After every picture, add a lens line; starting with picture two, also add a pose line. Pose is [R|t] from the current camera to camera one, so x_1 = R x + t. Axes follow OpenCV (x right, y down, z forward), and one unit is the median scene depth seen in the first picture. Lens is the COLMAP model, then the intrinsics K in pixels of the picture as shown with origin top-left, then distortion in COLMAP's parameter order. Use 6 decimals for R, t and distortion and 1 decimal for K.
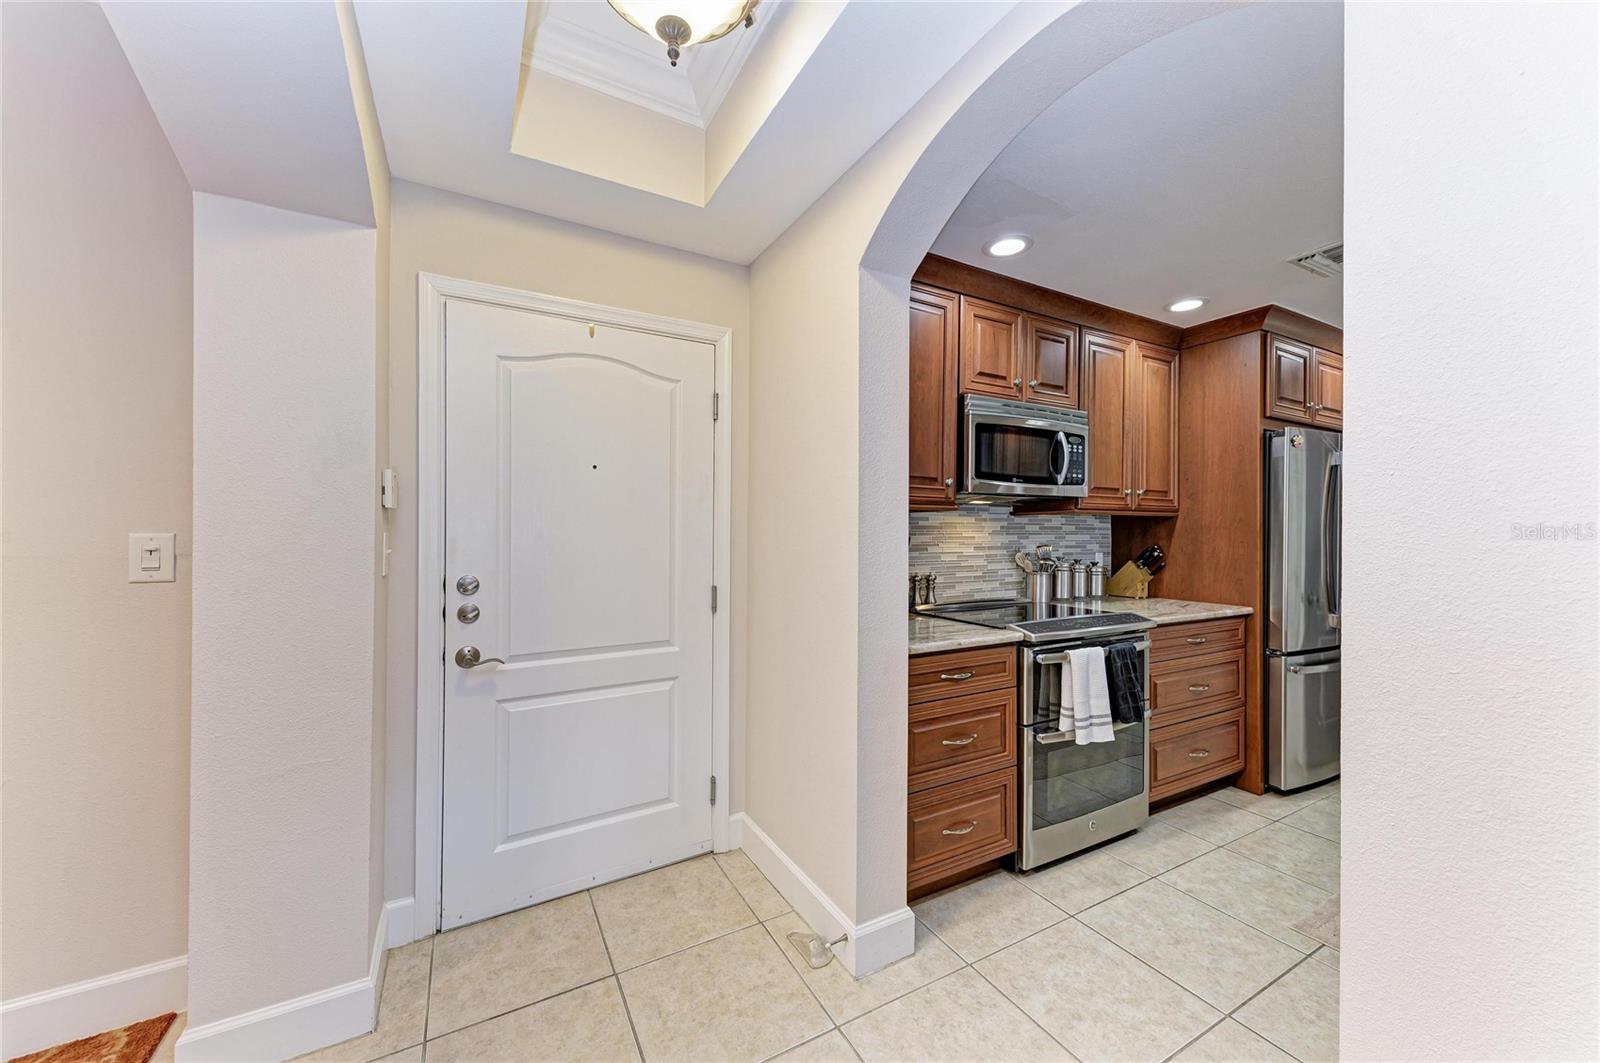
lens RADIAL K [[582.7, 0, 802.4], [0, 582.7, 535.9], [0, 0, 1]] dist [0.018105, -0.000038]
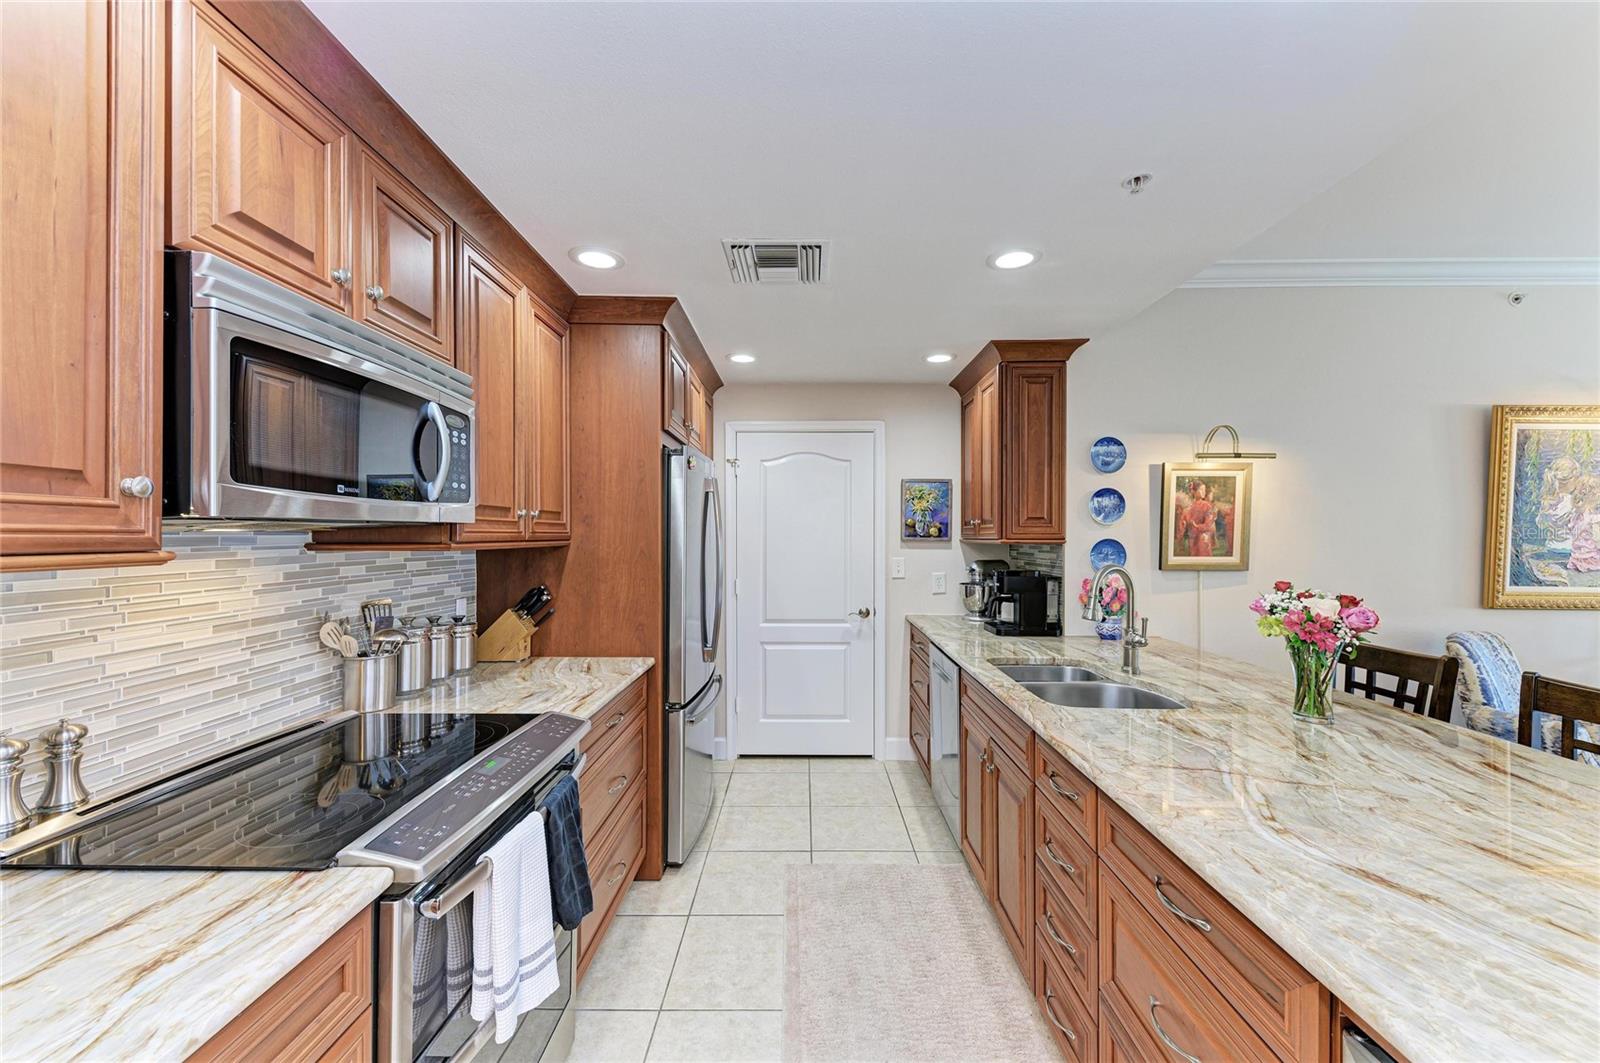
lens RADIAL K [[623.2, 0, 797.0], [0, 623.2, 536.4], [0, 0, 1]] dist [0.018825, -0.004721]
pose [[0.492491, -0.004655, 0.870305, 0.098948], [0.002677, 0.999989, 0.003833, -0.052370], [-0.870313, 0.000442, 0.492498, 0.395165]]
